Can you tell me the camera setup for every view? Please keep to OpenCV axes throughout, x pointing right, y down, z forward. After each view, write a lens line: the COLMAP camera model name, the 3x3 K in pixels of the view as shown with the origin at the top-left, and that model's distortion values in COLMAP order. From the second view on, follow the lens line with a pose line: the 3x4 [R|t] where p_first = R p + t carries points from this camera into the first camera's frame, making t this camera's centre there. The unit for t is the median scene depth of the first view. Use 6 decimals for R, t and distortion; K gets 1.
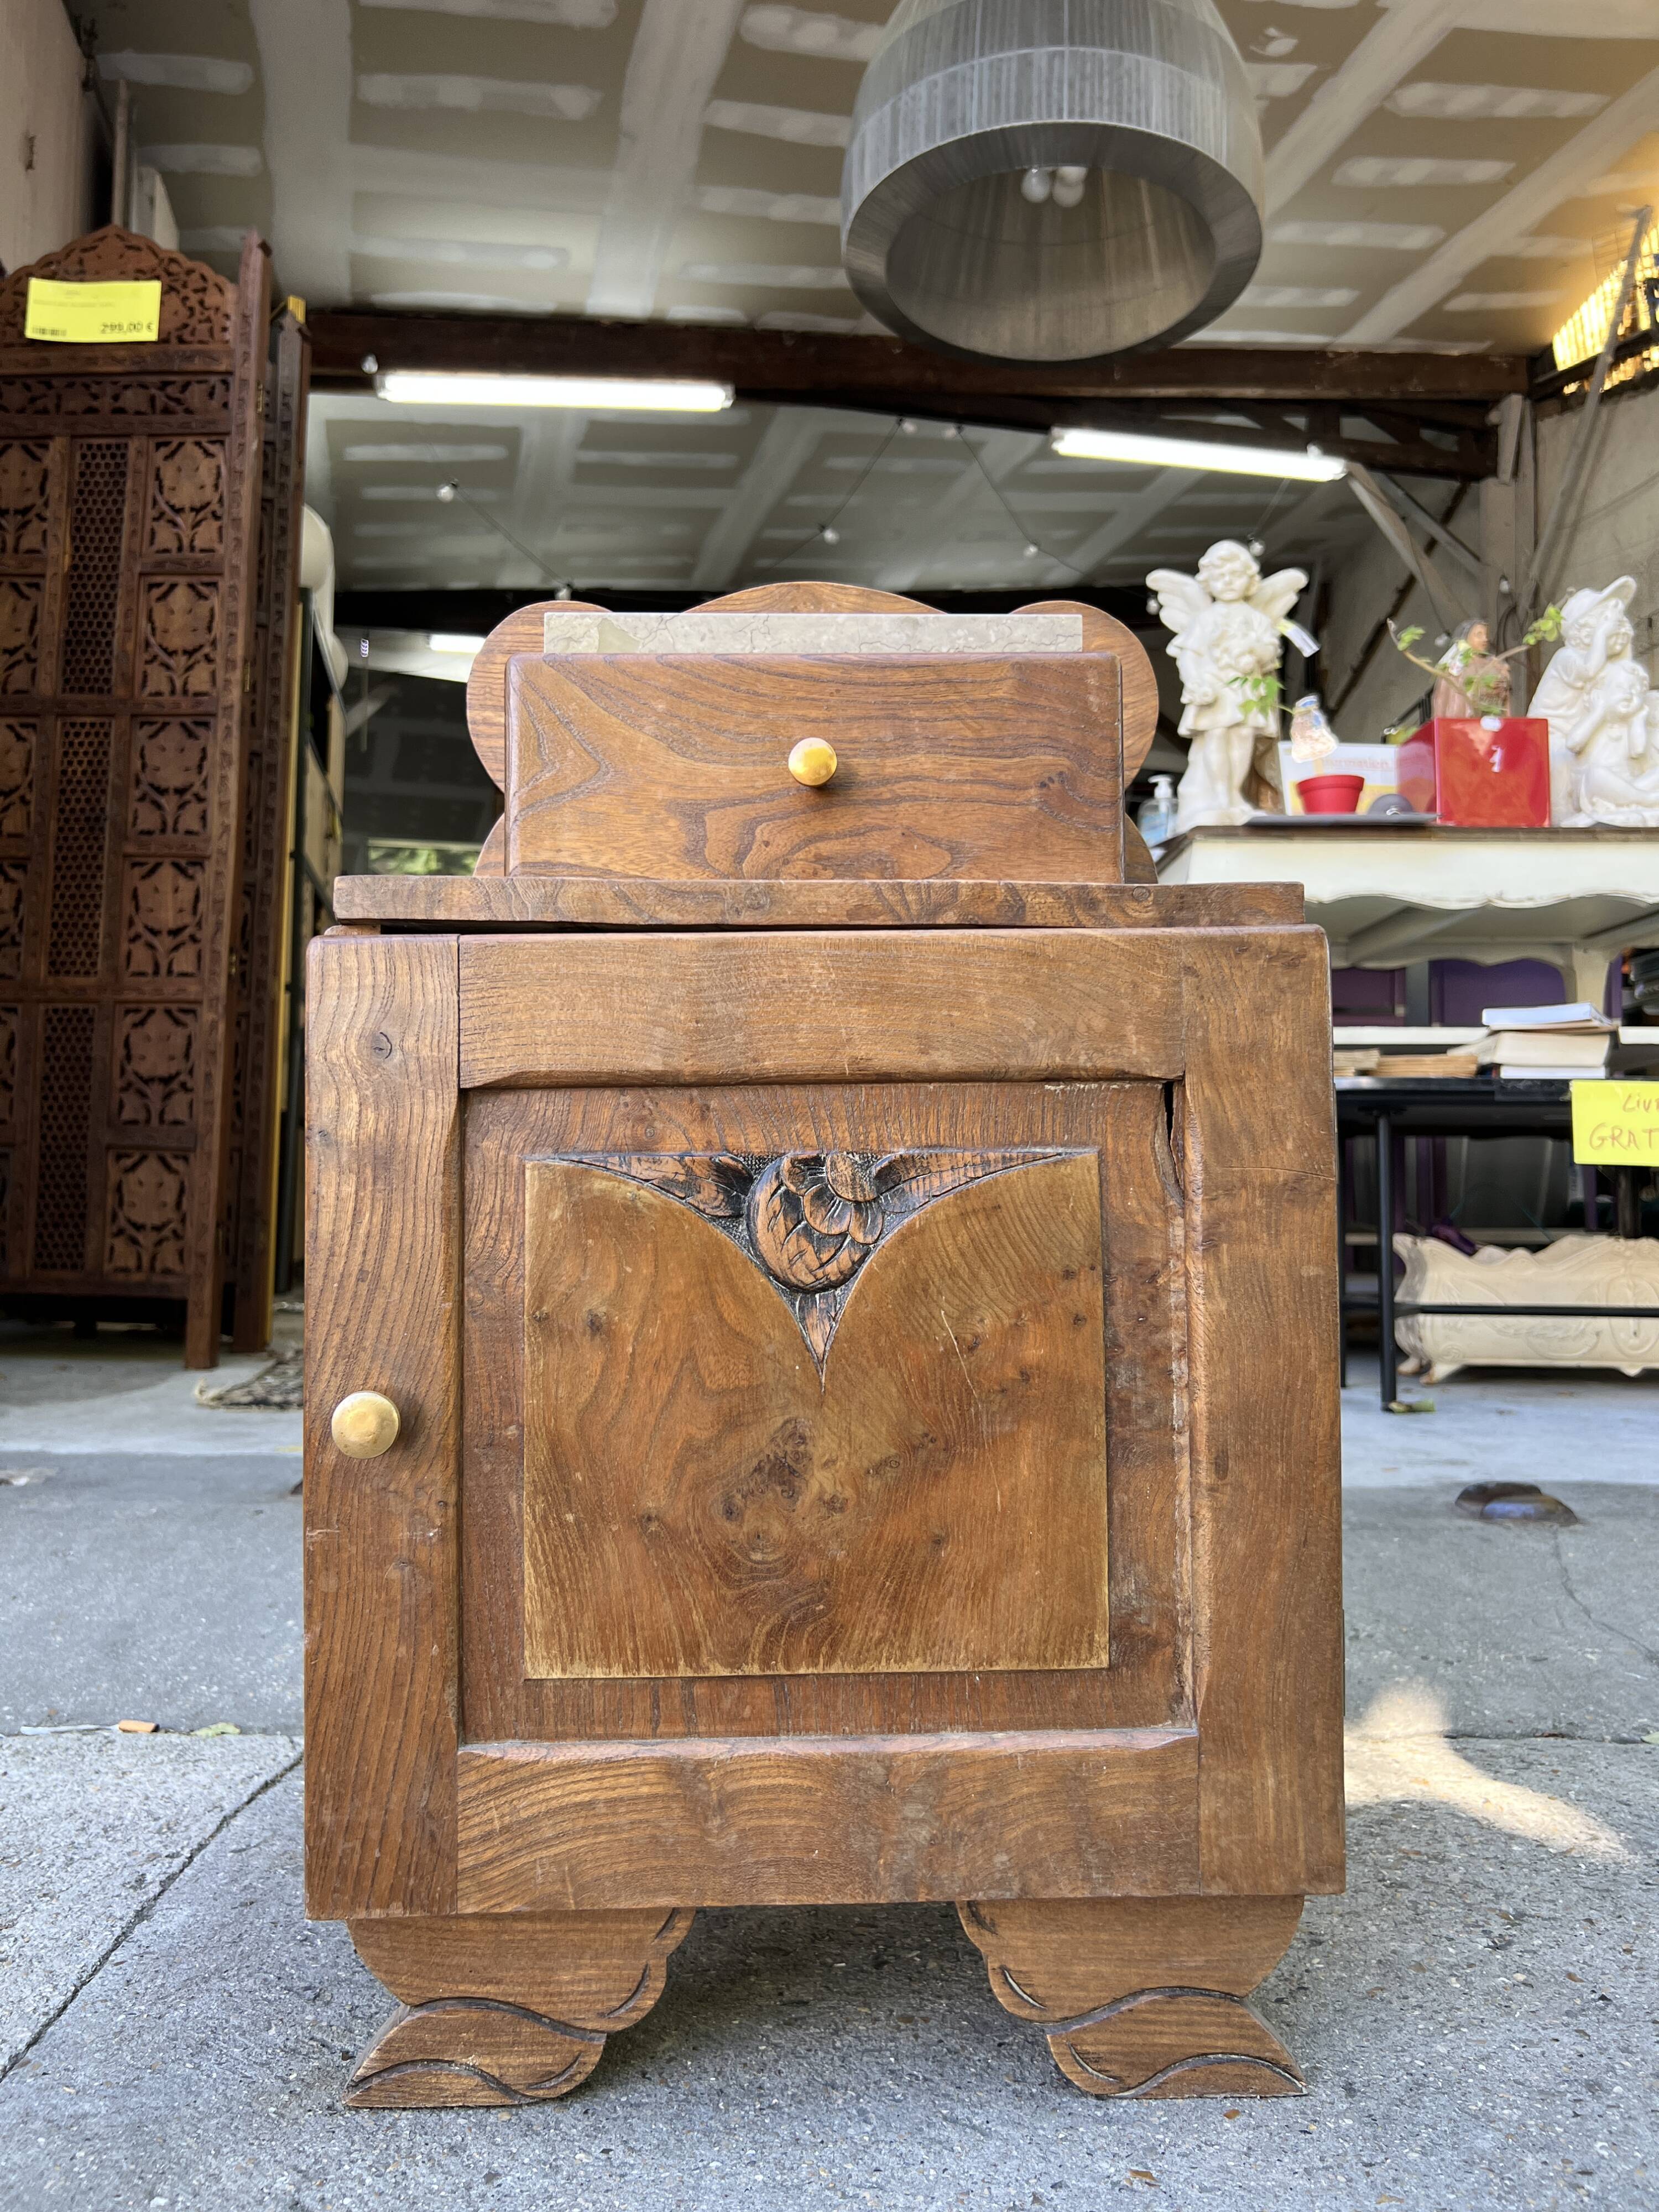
lens RADIAL K [[1668.6, 0, 829.5], [0, 1668.6, 1106.0], [0, 0, 1]] dist [0.061097, -0.083760]
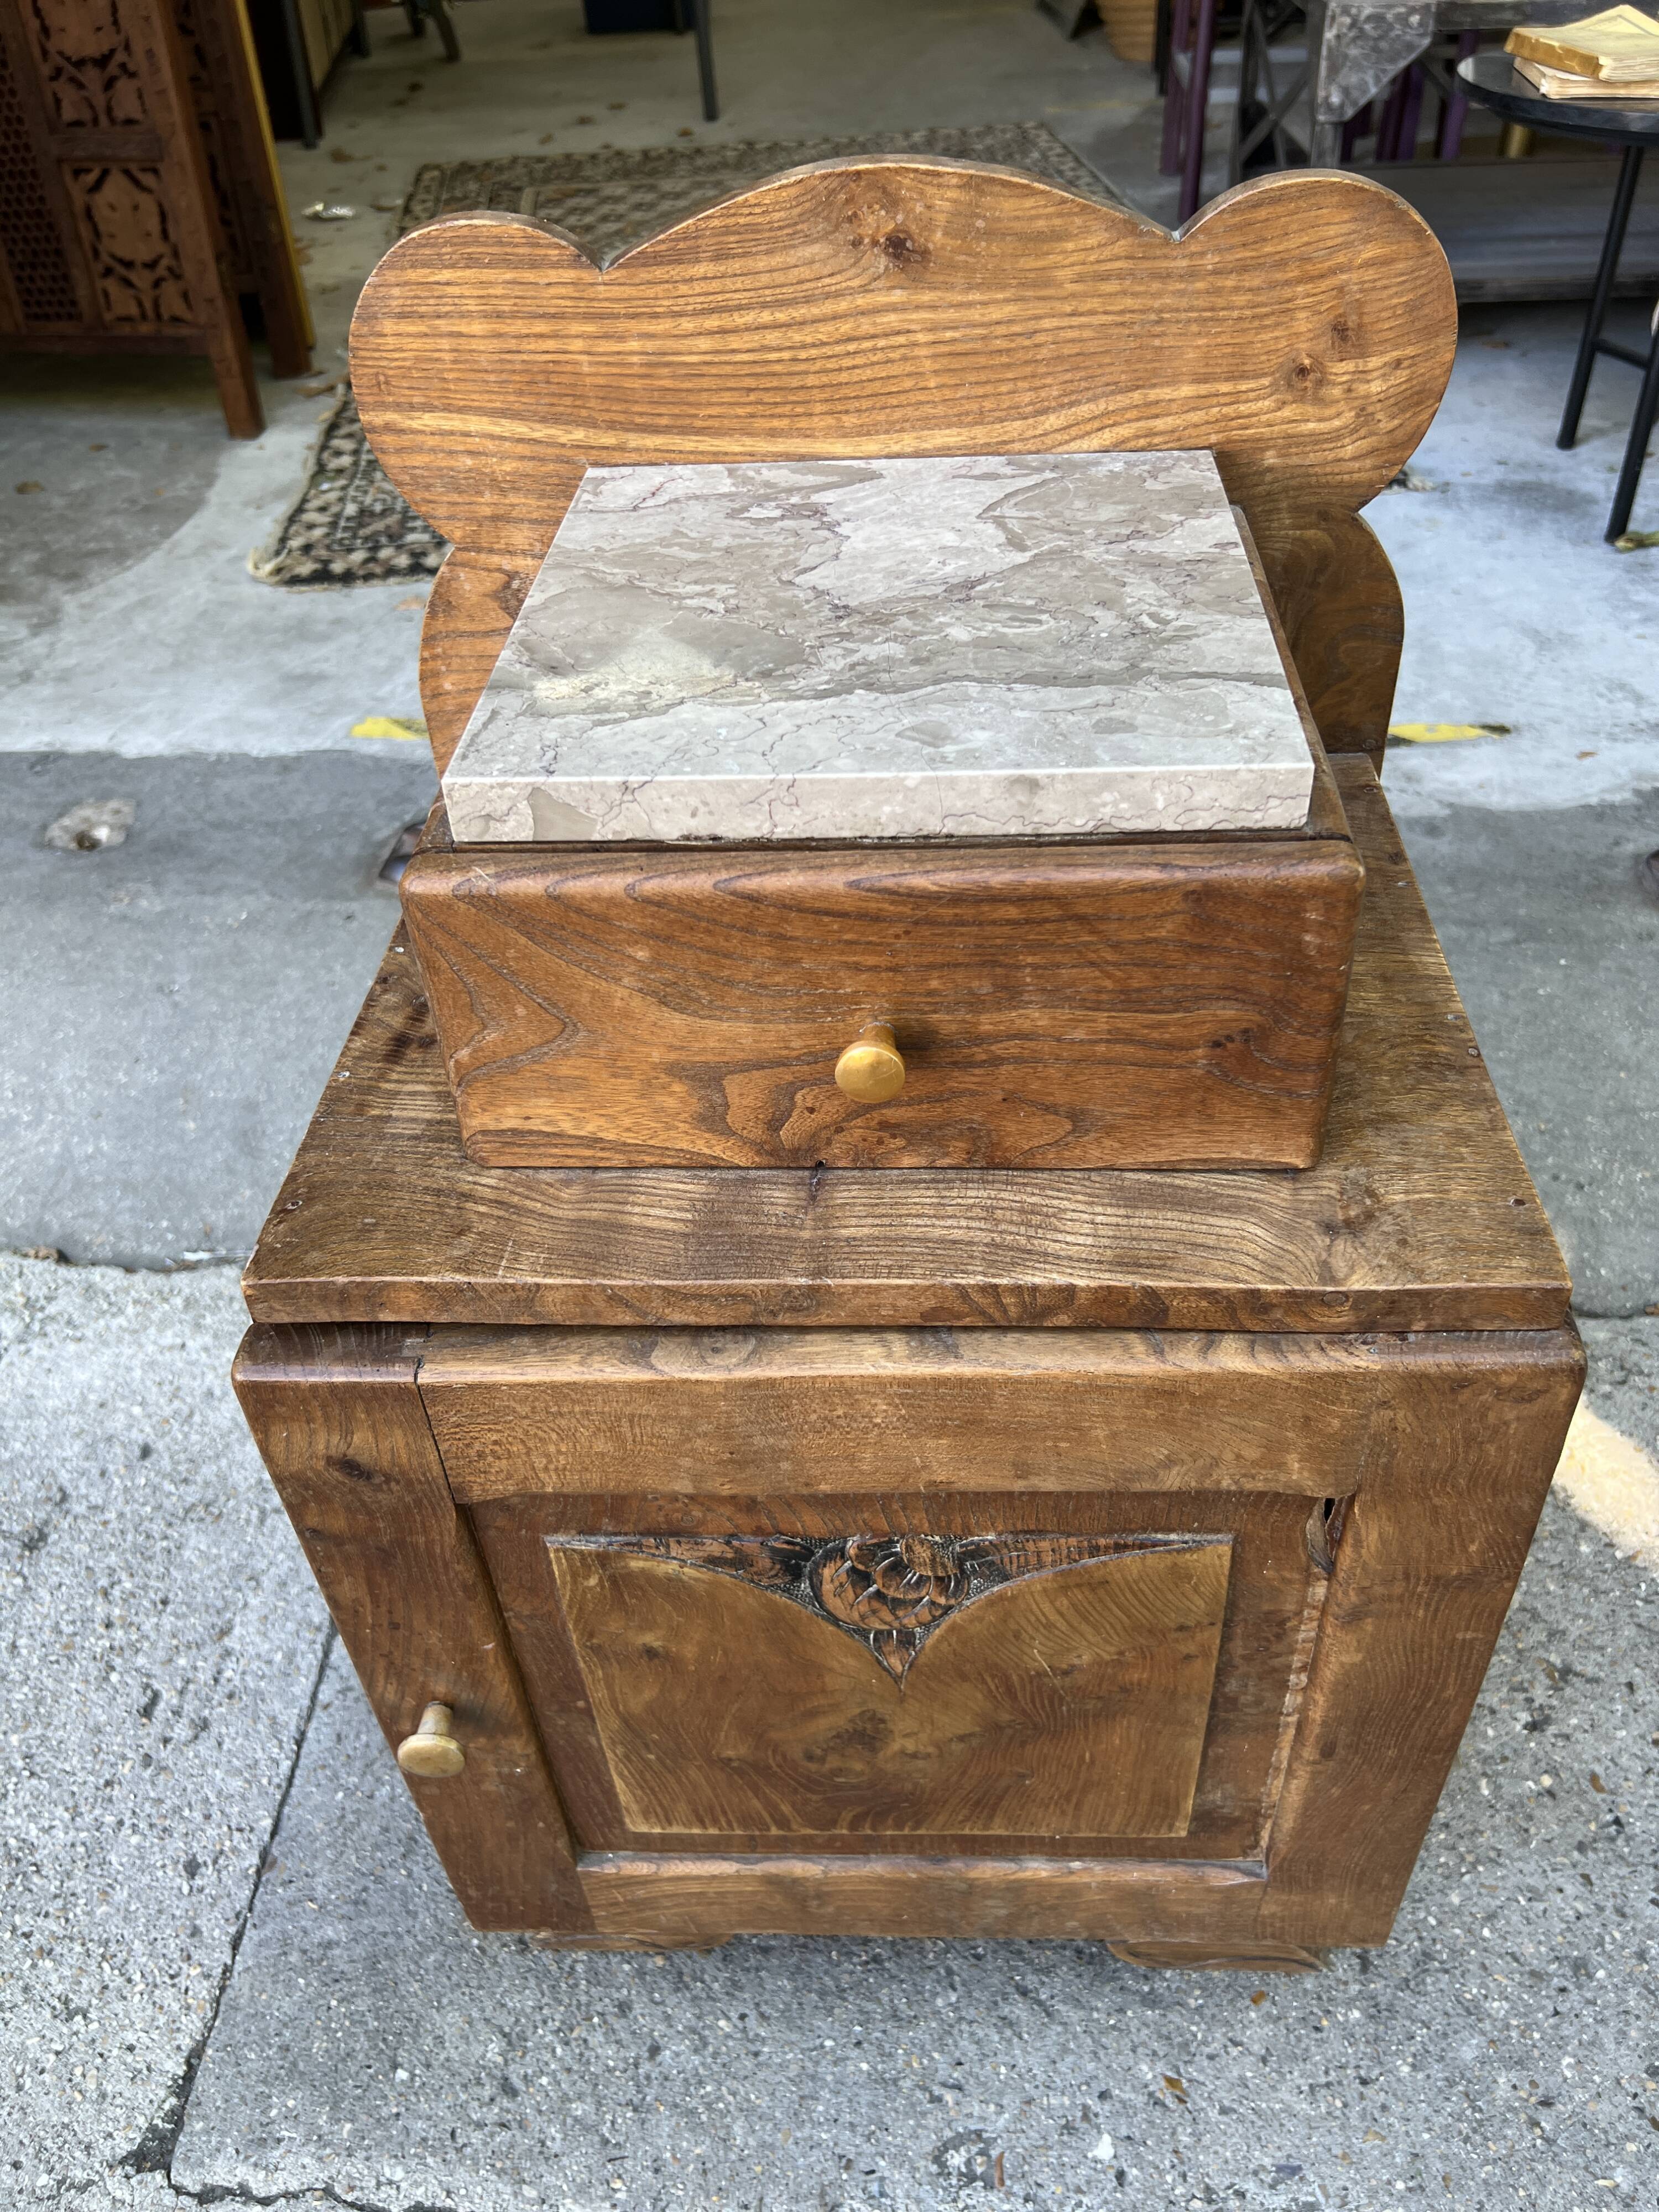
lens RADIAL K [[1689.2, 0, 815.3], [0, 1689.2, 1084.8], [0, 0, 1]] dist [0.012855, -0.016757]
pose [[0.995898, 0.003416, -0.090416, 0.031576], [0.058348, 0.739500, 0.670623, -0.709296], [0.069153, -0.673147, 0.736268, 0.528999]]
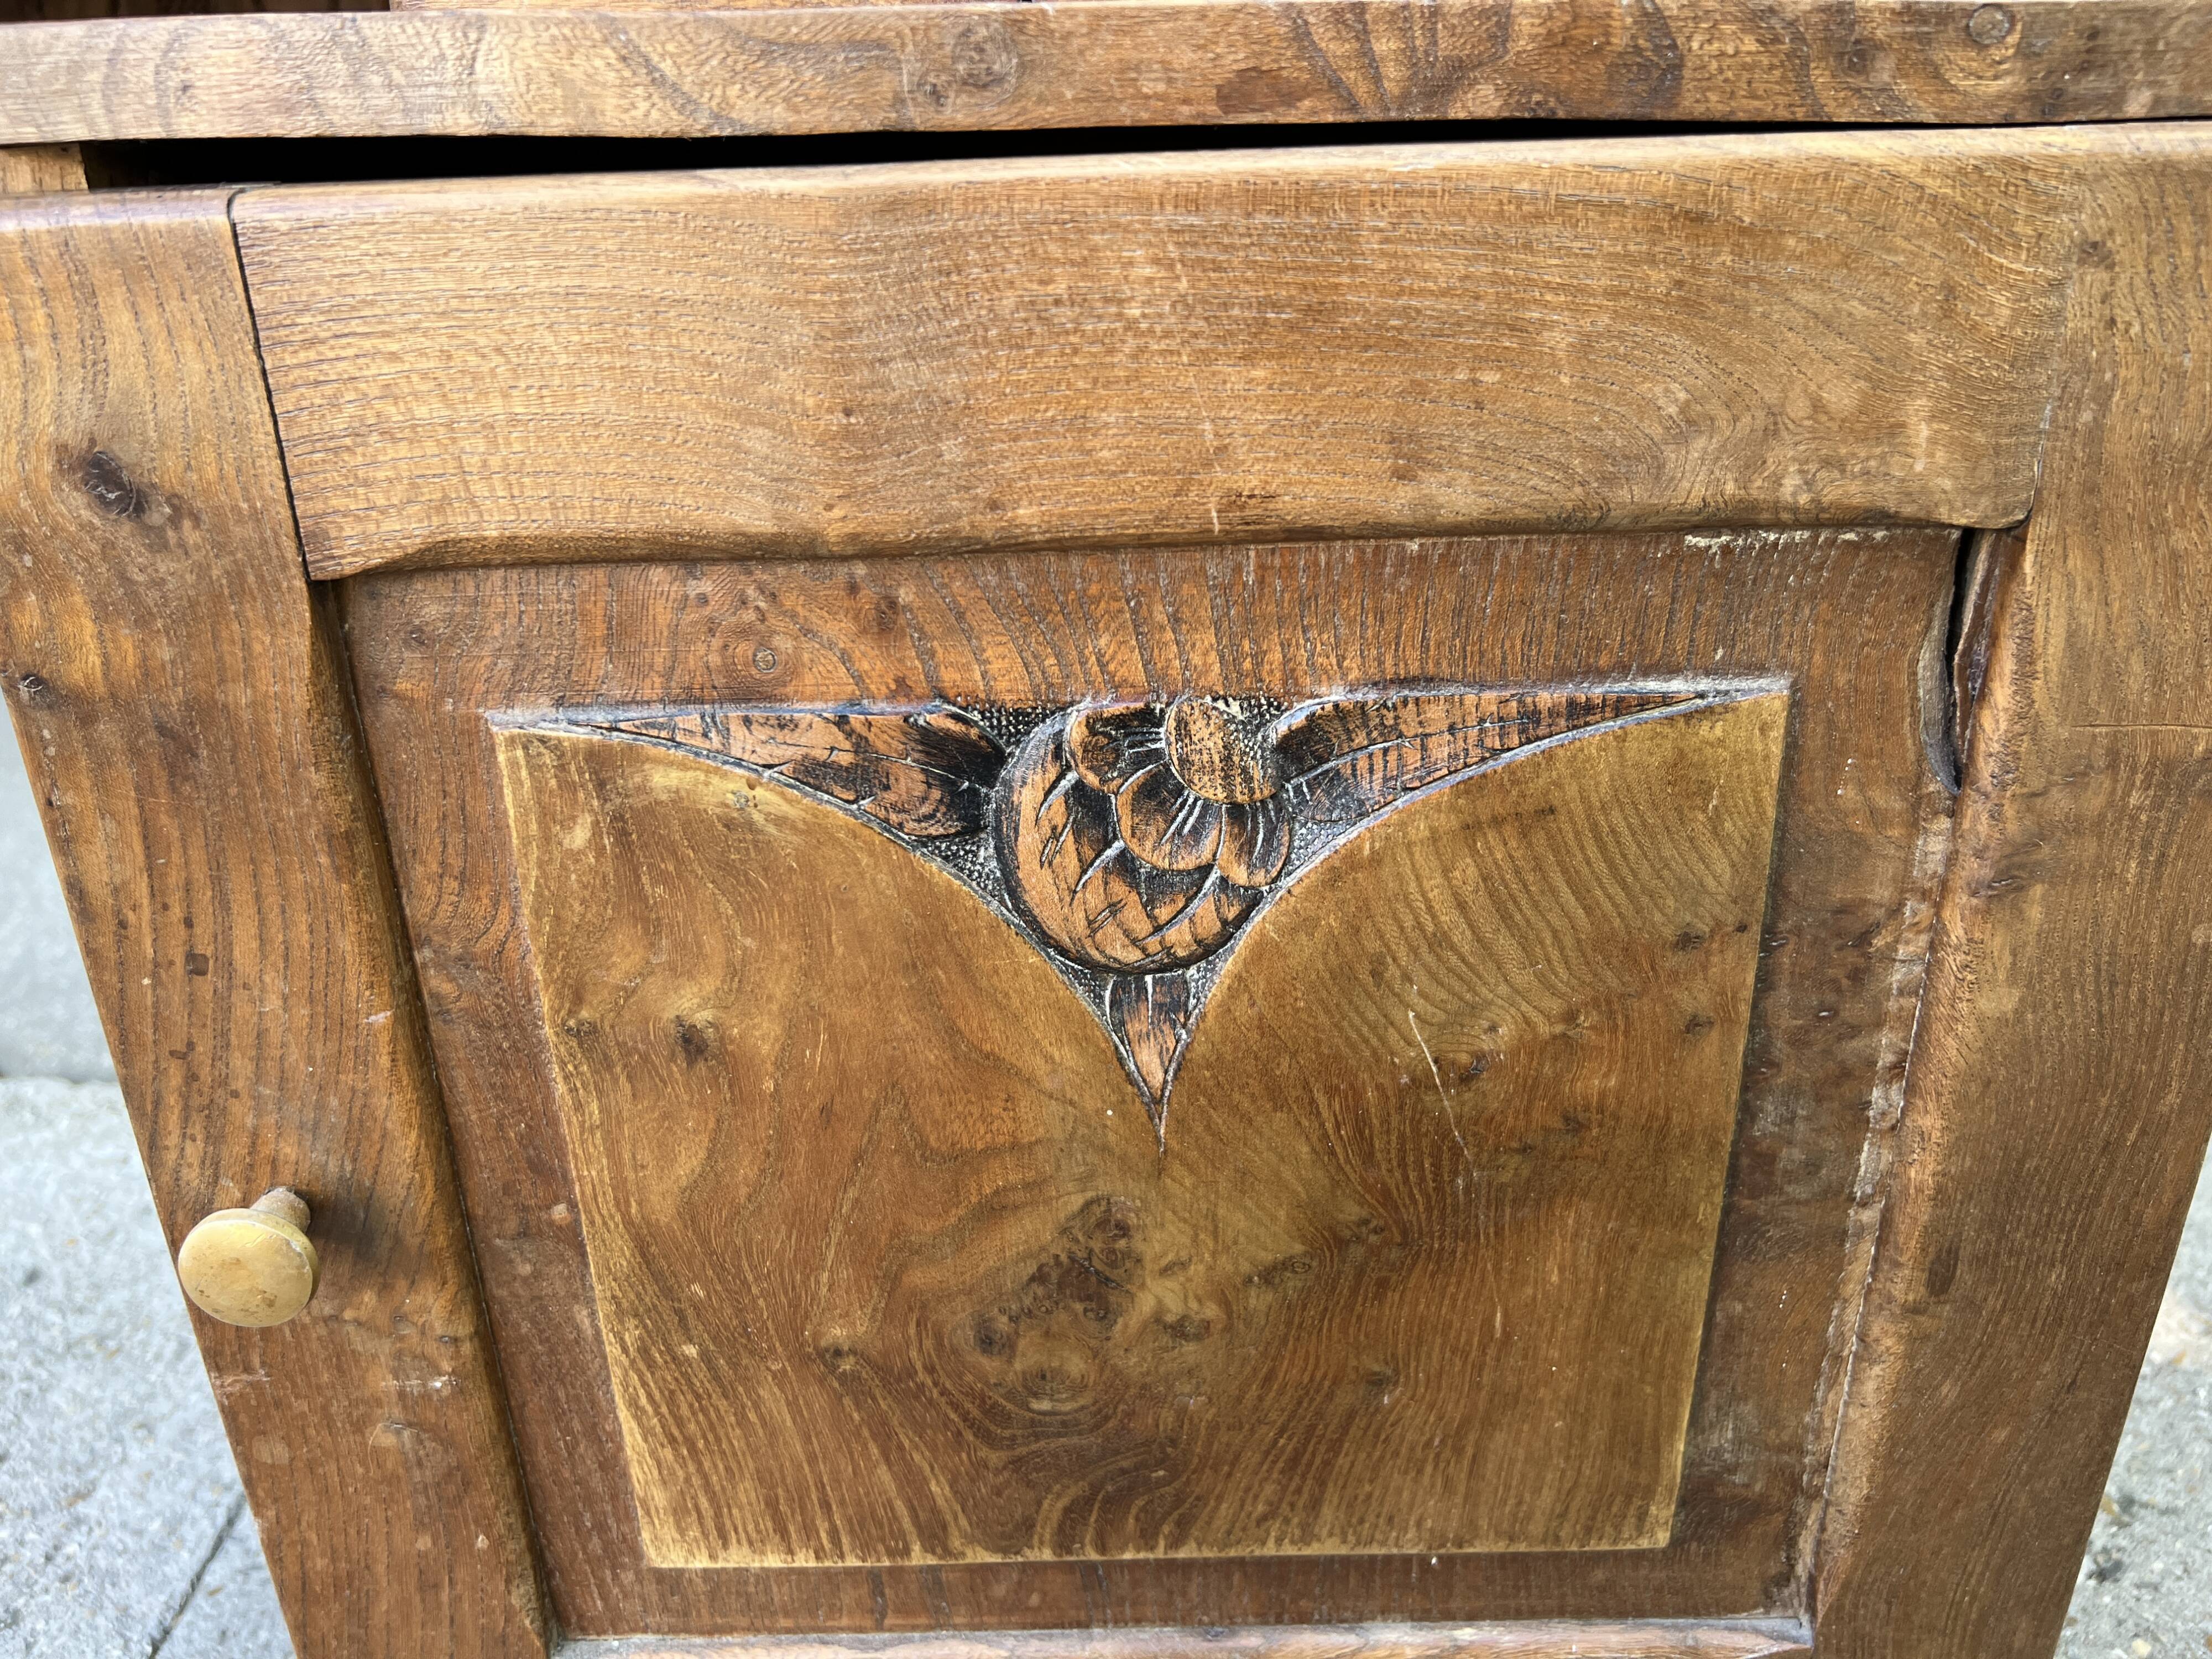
lens RADIAL K [[1713.8, 0, 1110.4], [0, 1713.8, 827.7], [0, 0, 1]] dist [0.019444, -0.044212]
pose [[0.999445, -0.003614, -0.033116, -0.001918], [0.017867, 0.897163, 0.441339, -0.142220], [0.028115, -0.441685, 0.896729, 0.578826]]
